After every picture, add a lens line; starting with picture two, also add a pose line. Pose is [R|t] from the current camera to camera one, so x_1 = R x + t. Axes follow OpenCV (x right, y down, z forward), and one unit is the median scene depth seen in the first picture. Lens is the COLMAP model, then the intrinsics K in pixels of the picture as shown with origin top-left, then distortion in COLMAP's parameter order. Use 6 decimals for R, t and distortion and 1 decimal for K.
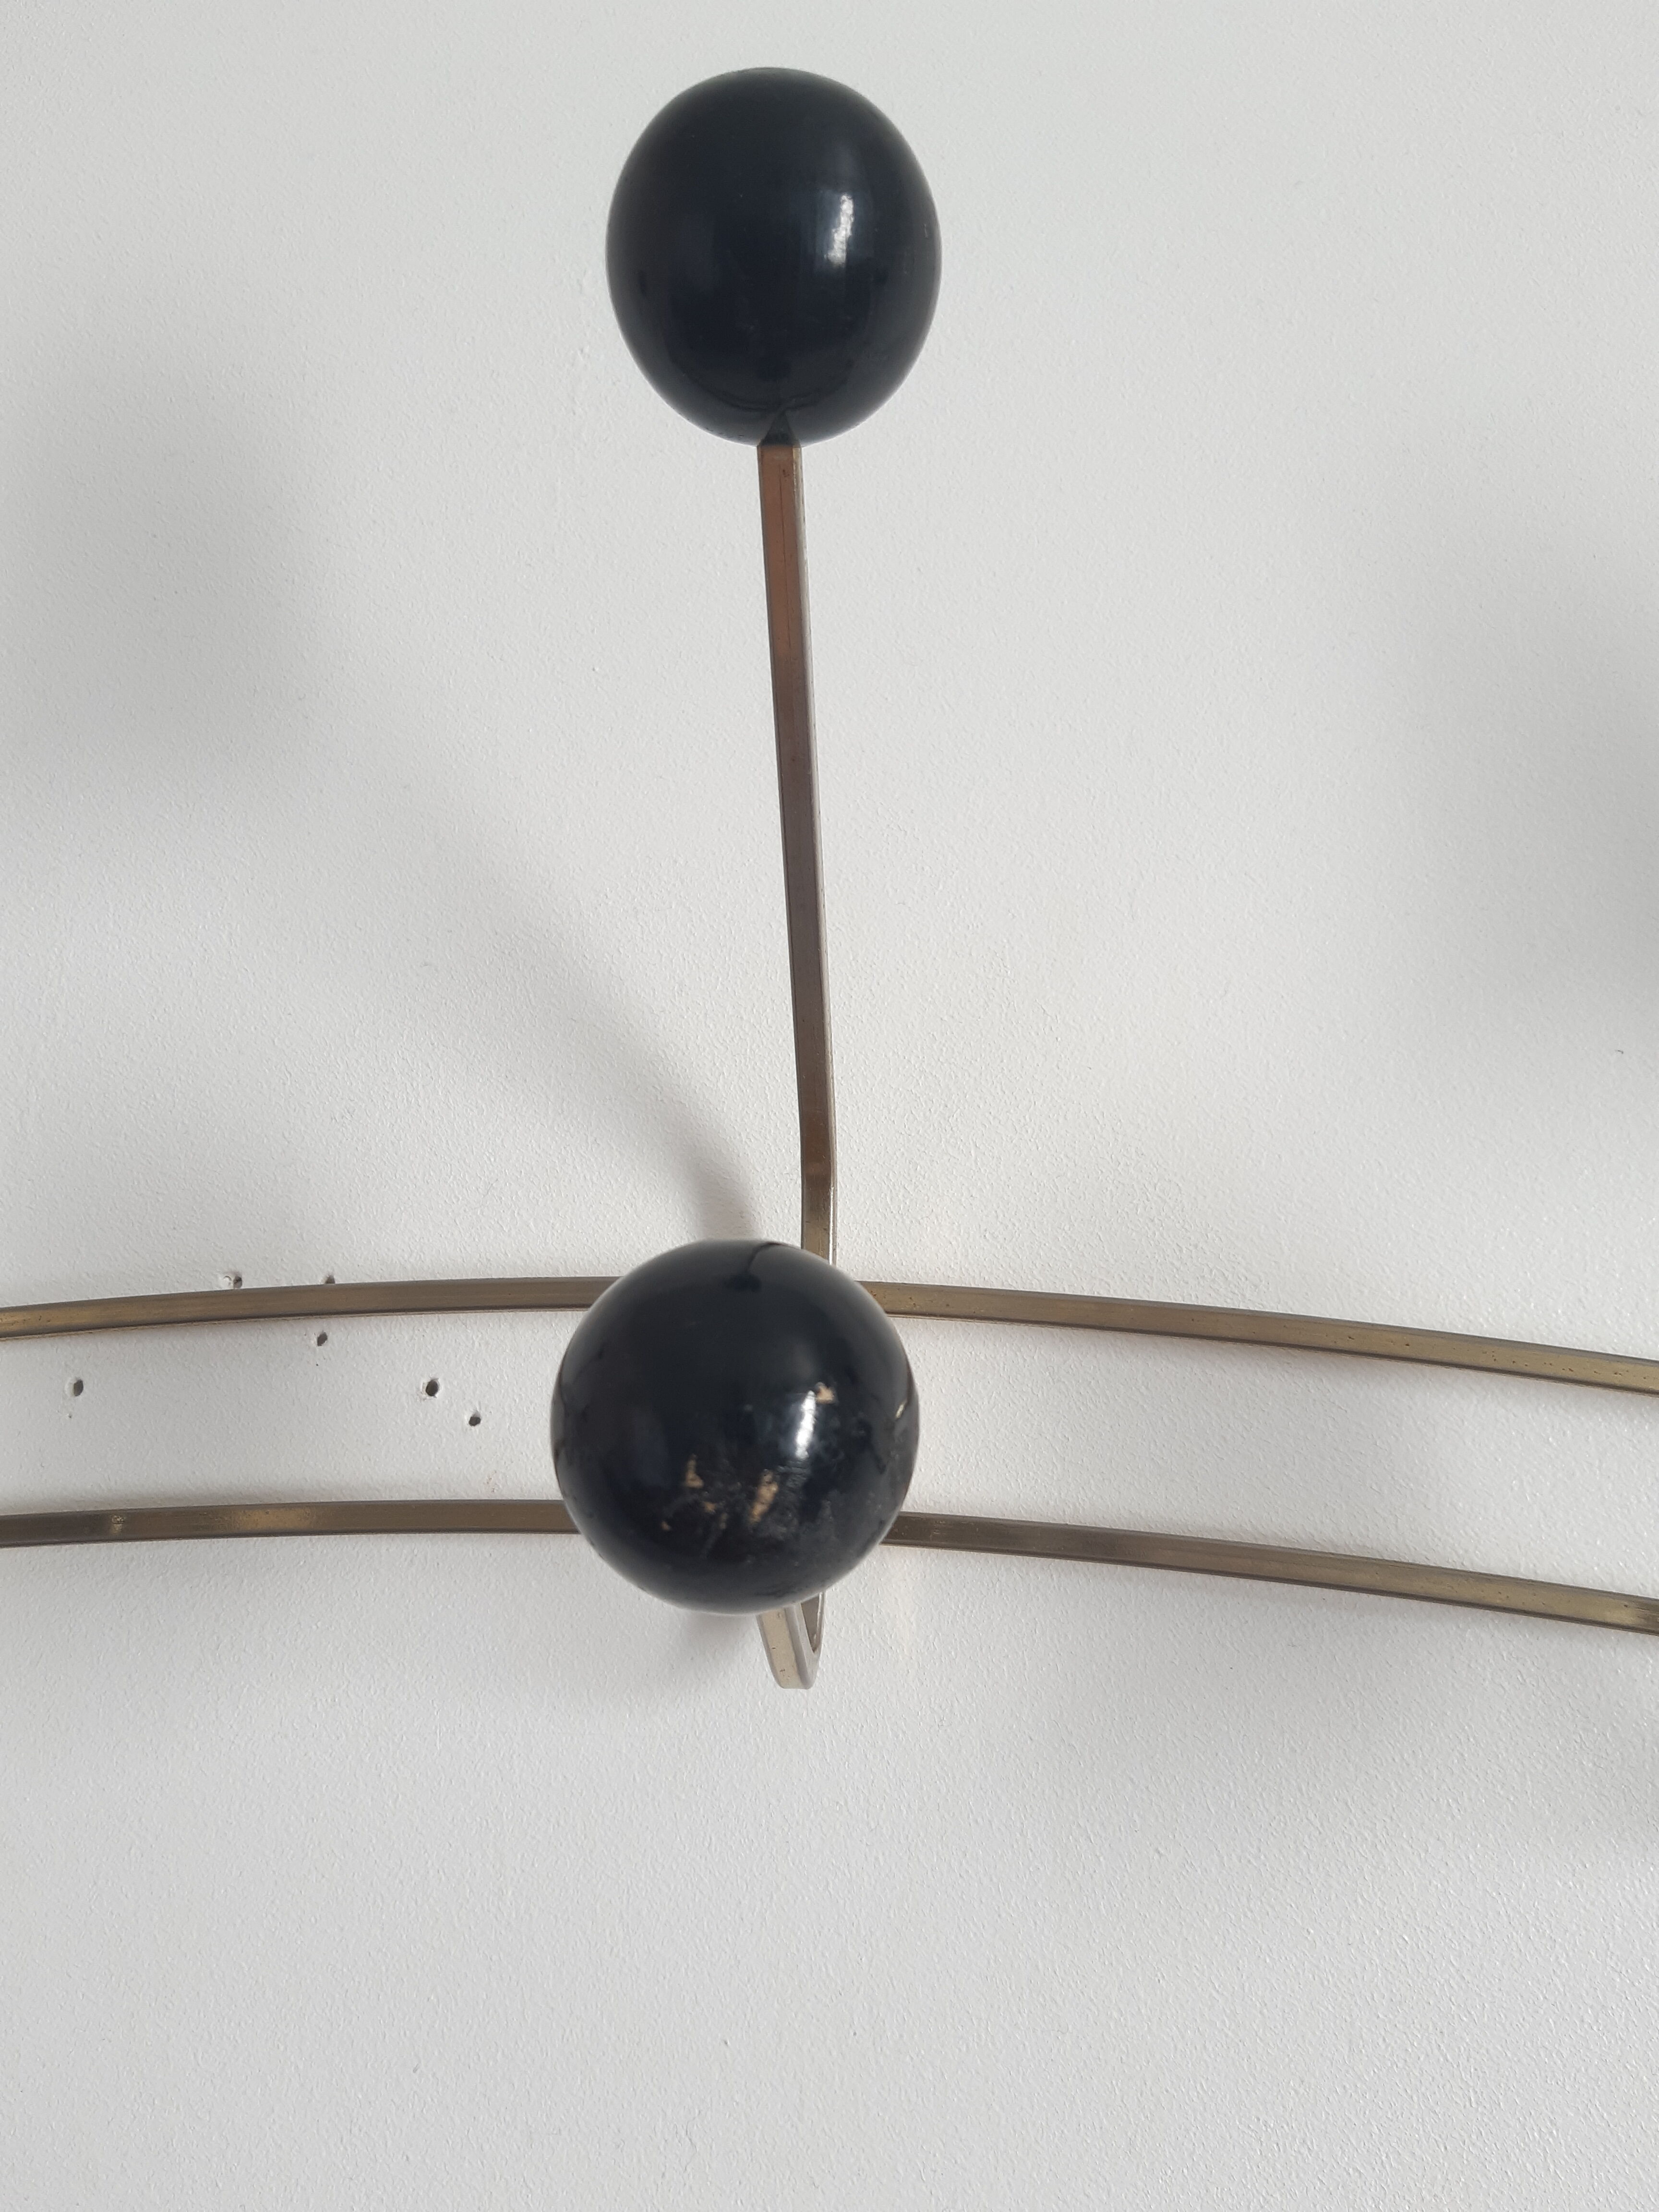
lens RADIAL K [[1689.5, 0, 884.5], [0, 1689.5, 1030.9], [0, 0, 1]] dist [0.002751, -0.083643]
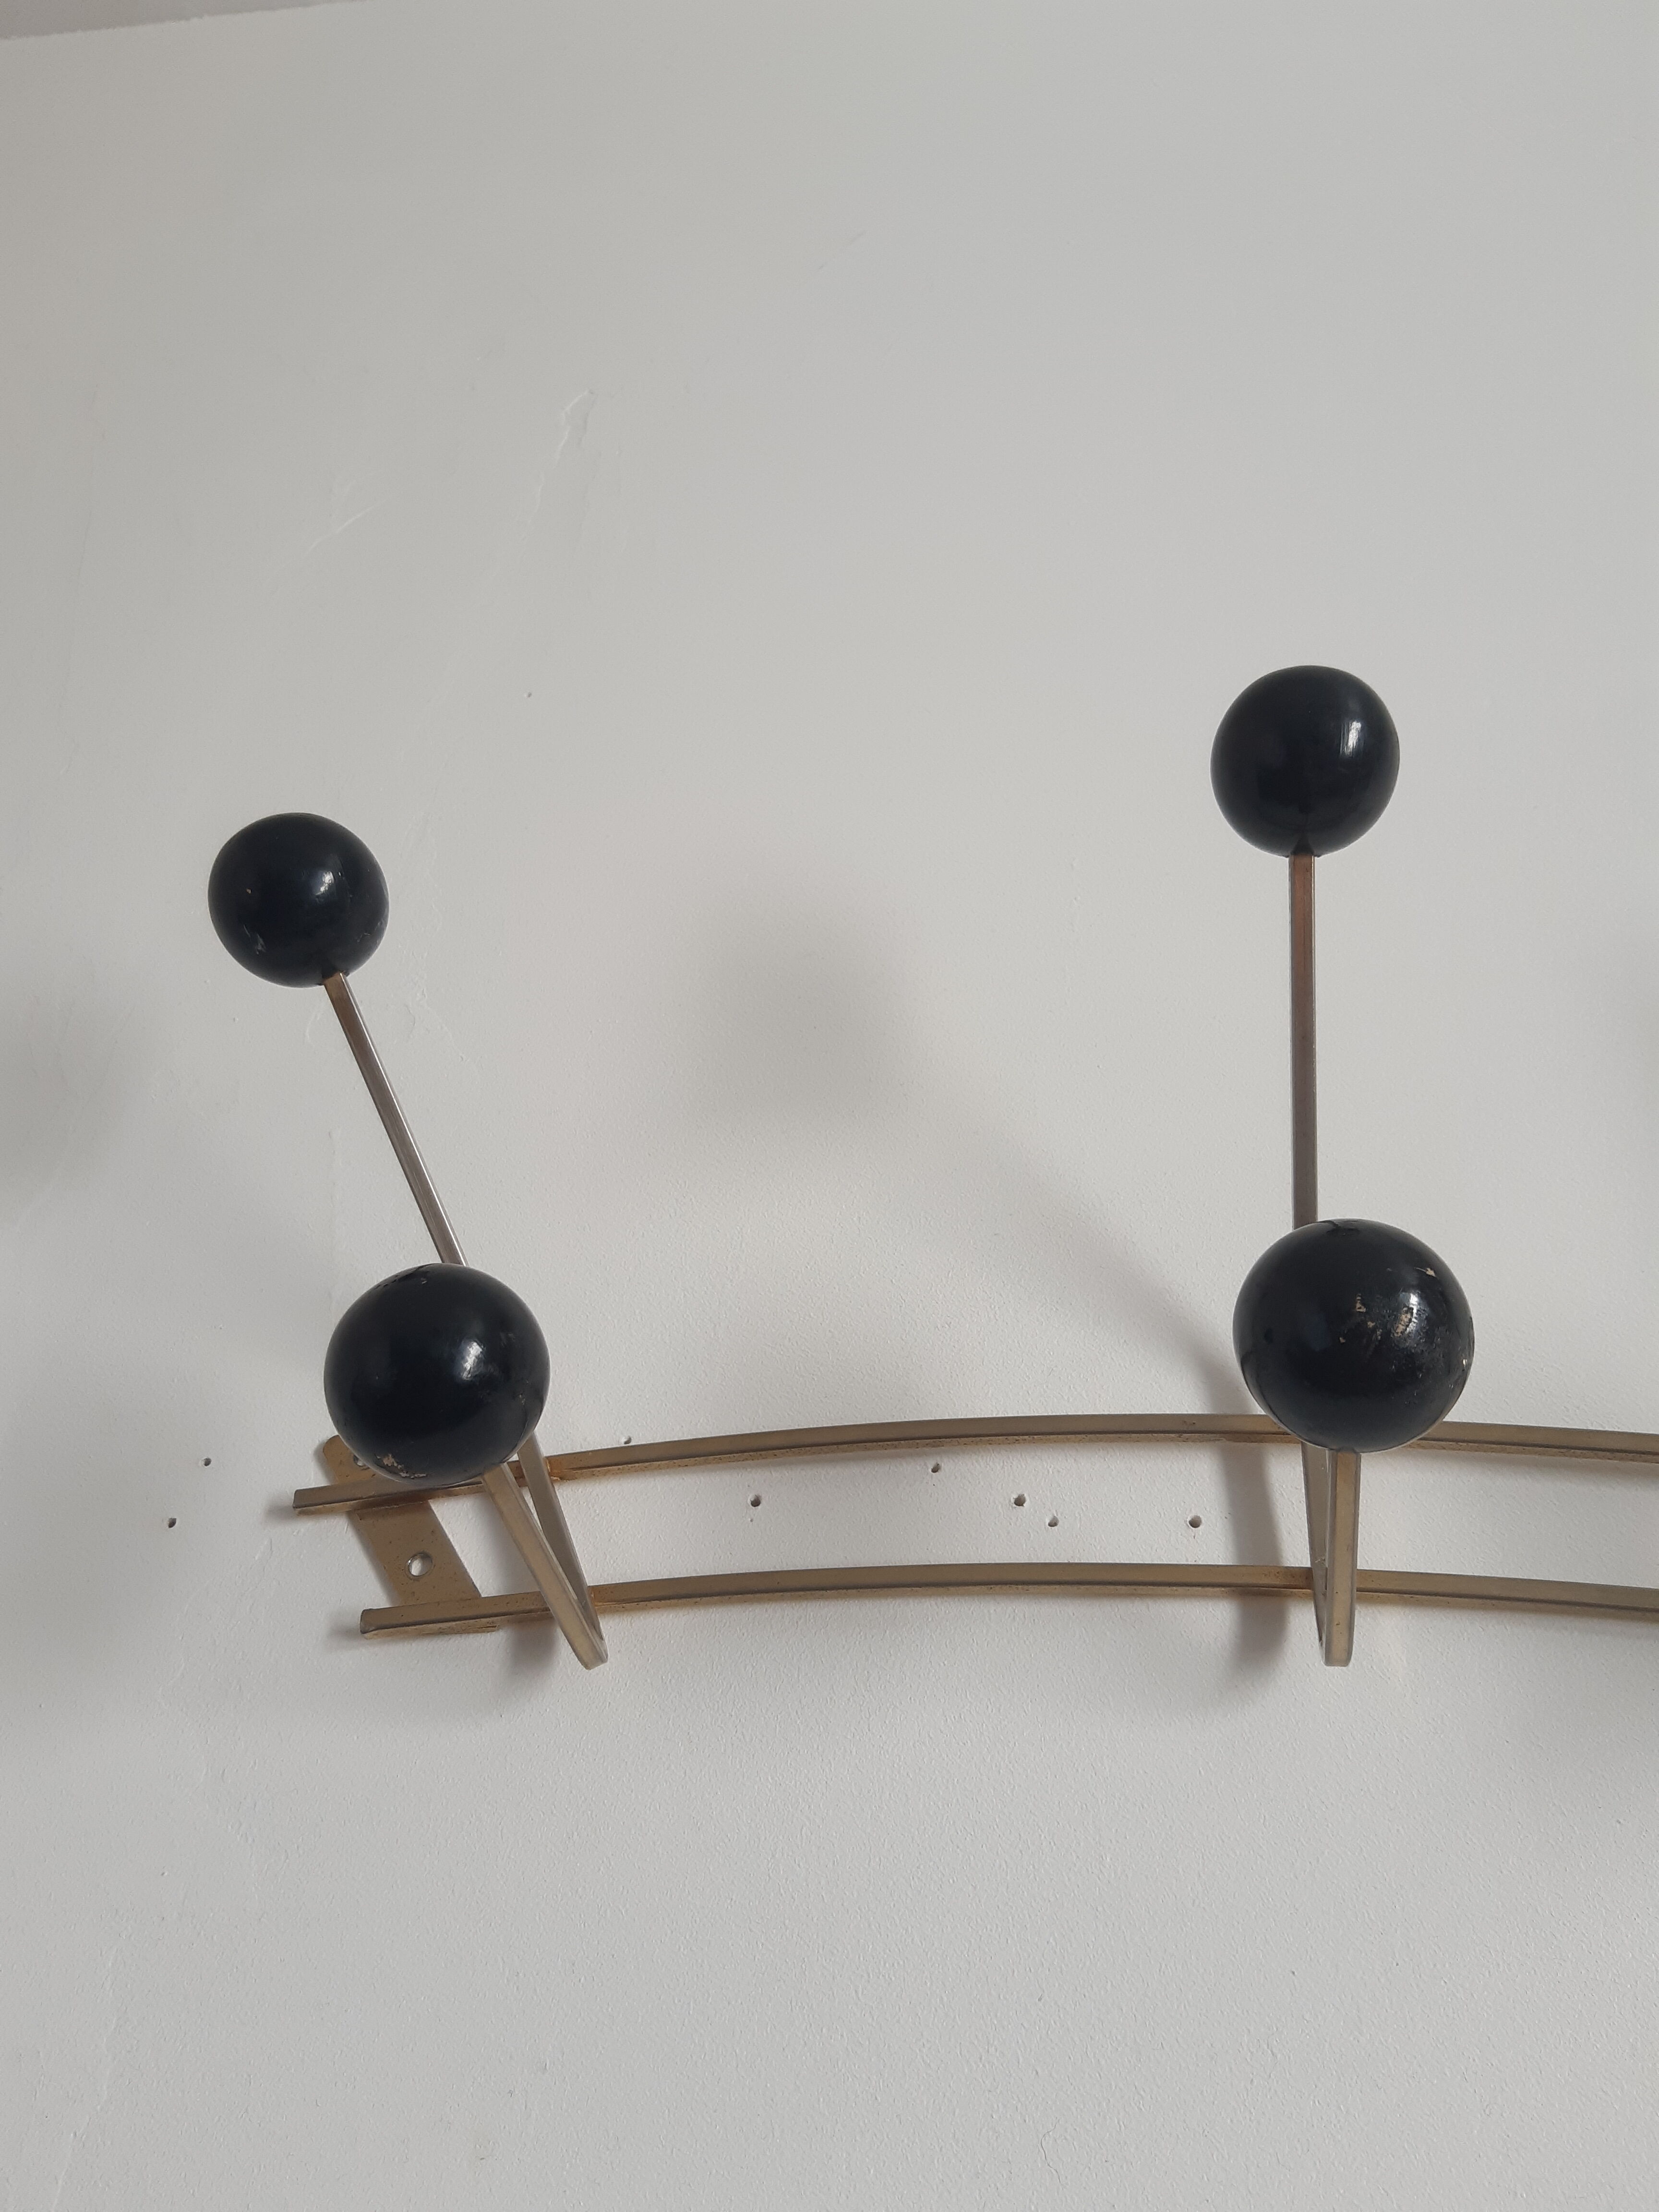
lens RADIAL K [[1713.2, 0, 832.3], [0, 1713.2, 1069.6], [0, 0, 1]] dist [0.074579, -0.164673]
pose [[0.995965, 0.012378, -0.088883, -0.338334], [-0.048370, 0.908299, -0.415515, 0.546895], [0.075589, 0.418138, 0.905233, -0.502394]]
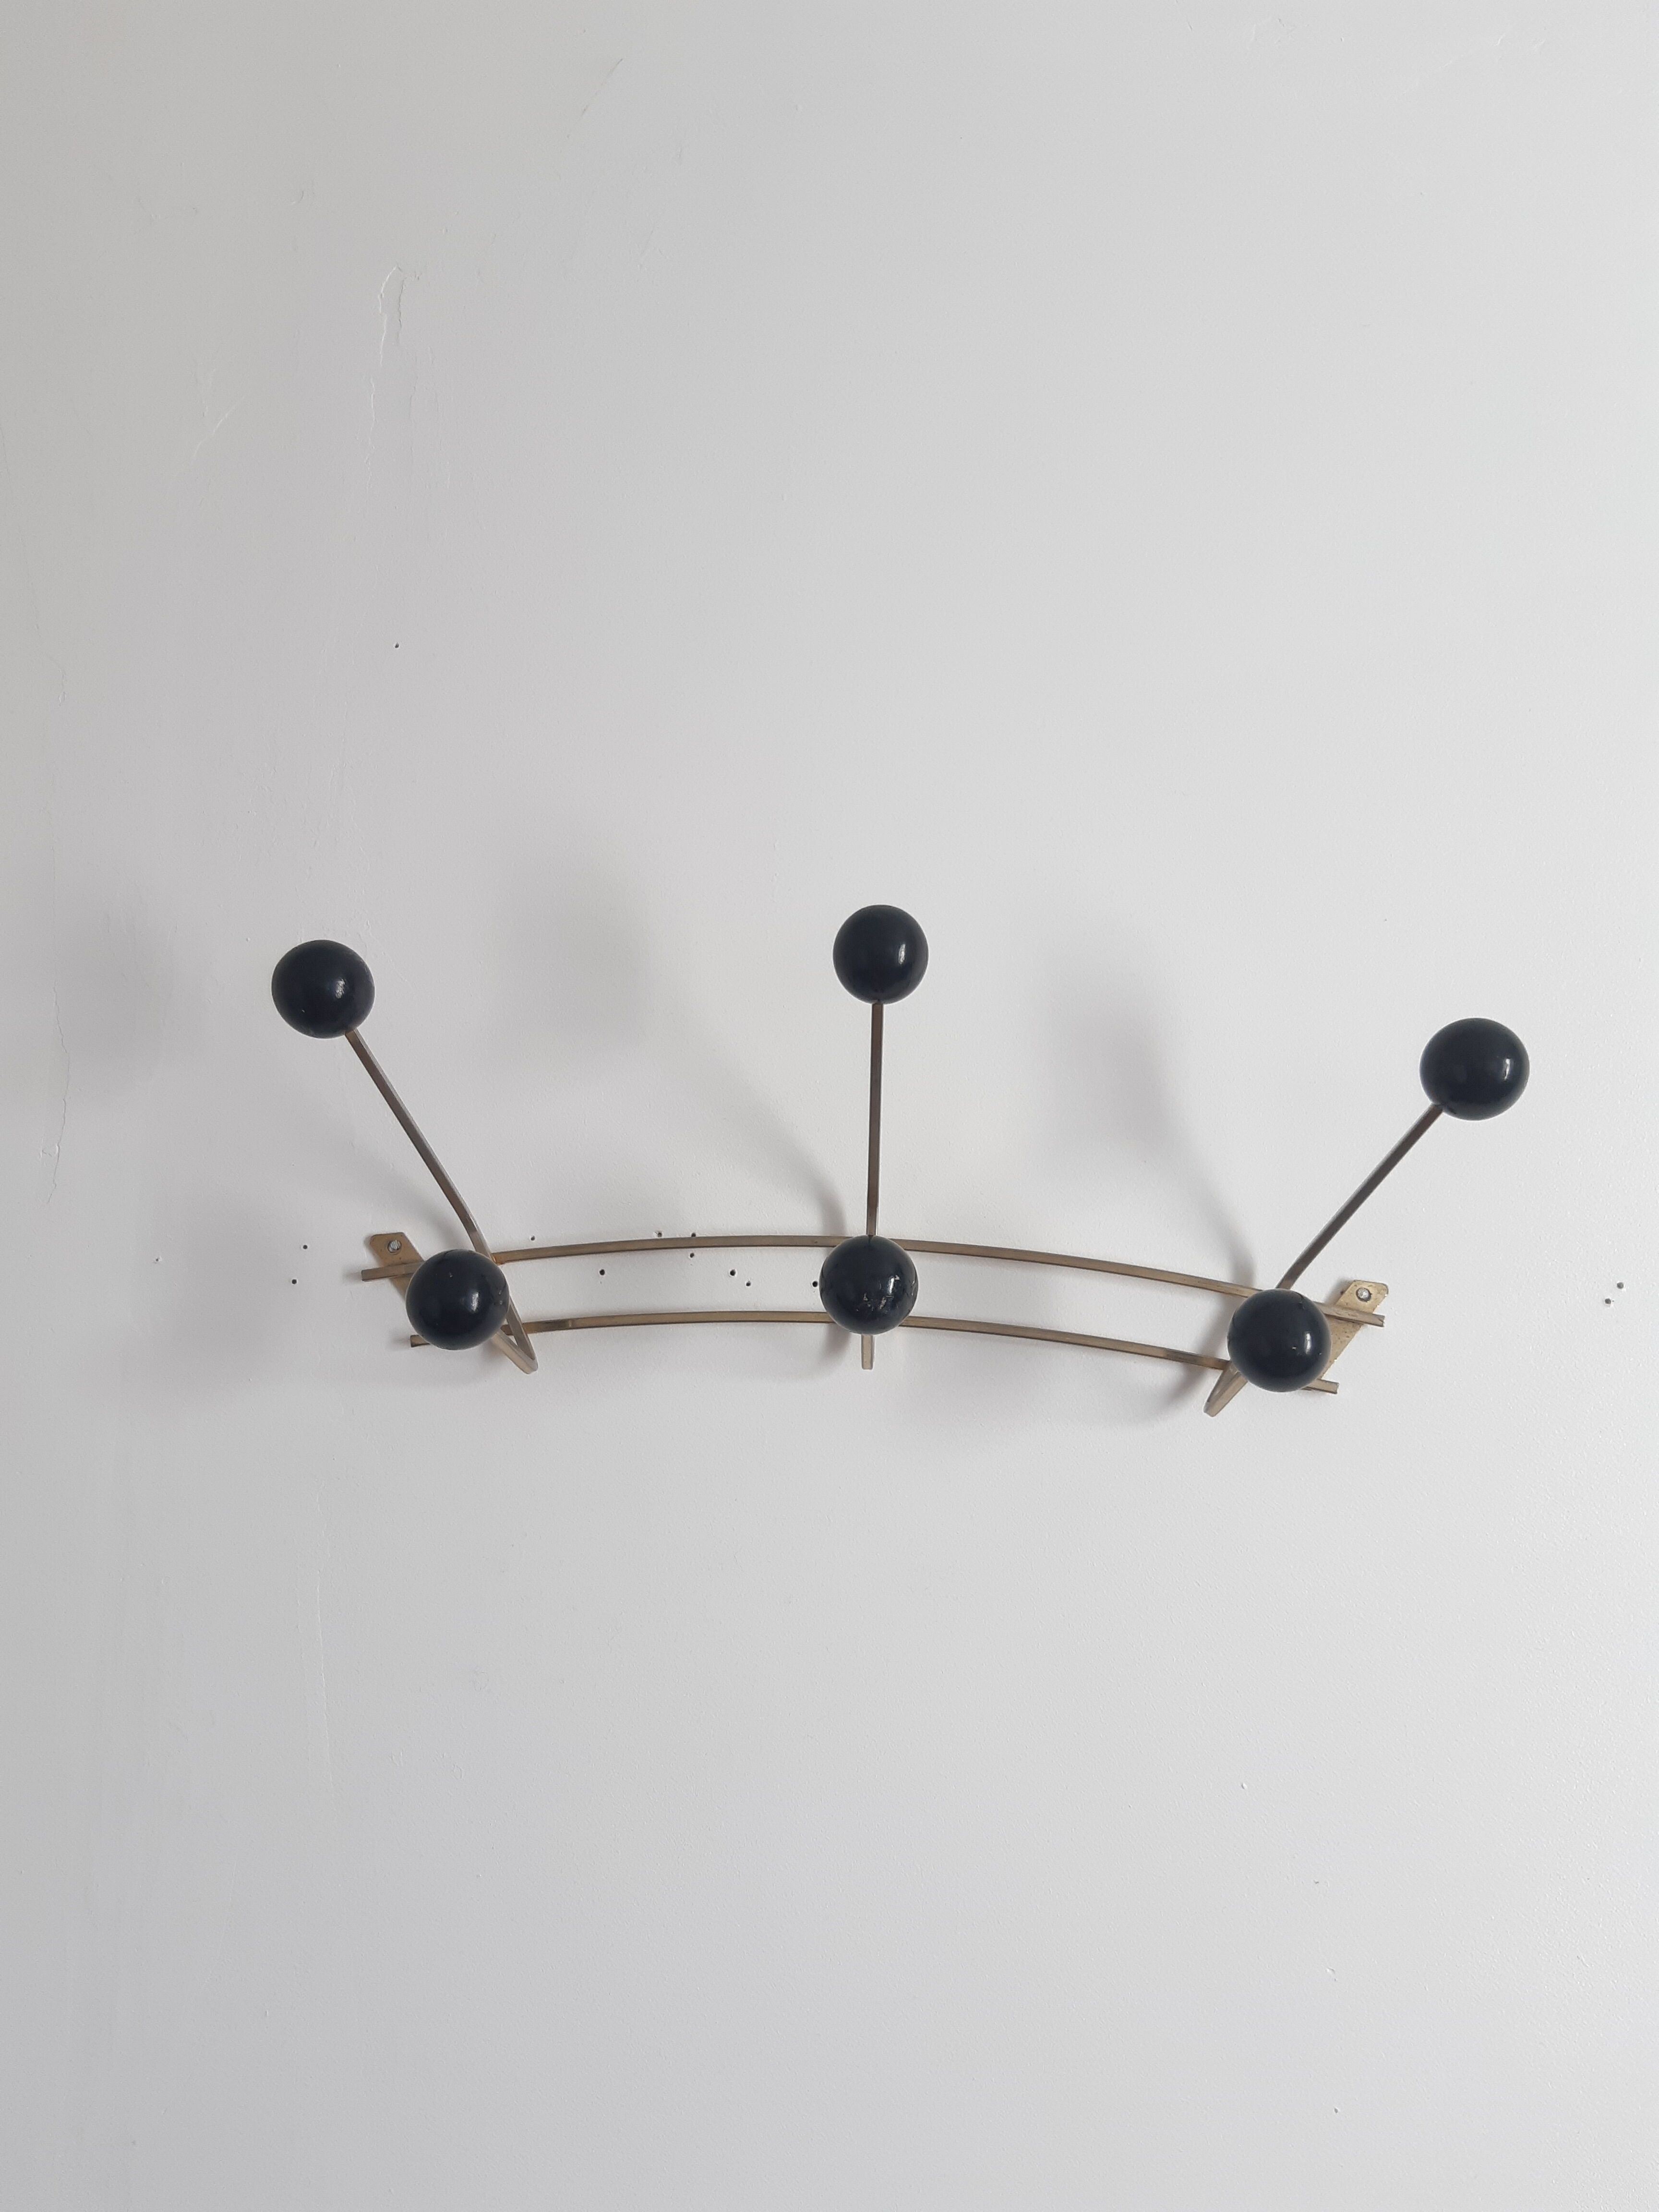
lens RADIAL K [[1689.6, 0, 833.9], [0, 1689.6, 999.6], [0, 0, 1]] dist [0.029397, 0.001033]
pose [[0.998699, 0.015386, 0.048610, -0.273846], [-0.018082, 0.998293, 0.055532, -0.465123], [-0.047673, -0.056339, 0.997273, -2.071247]]
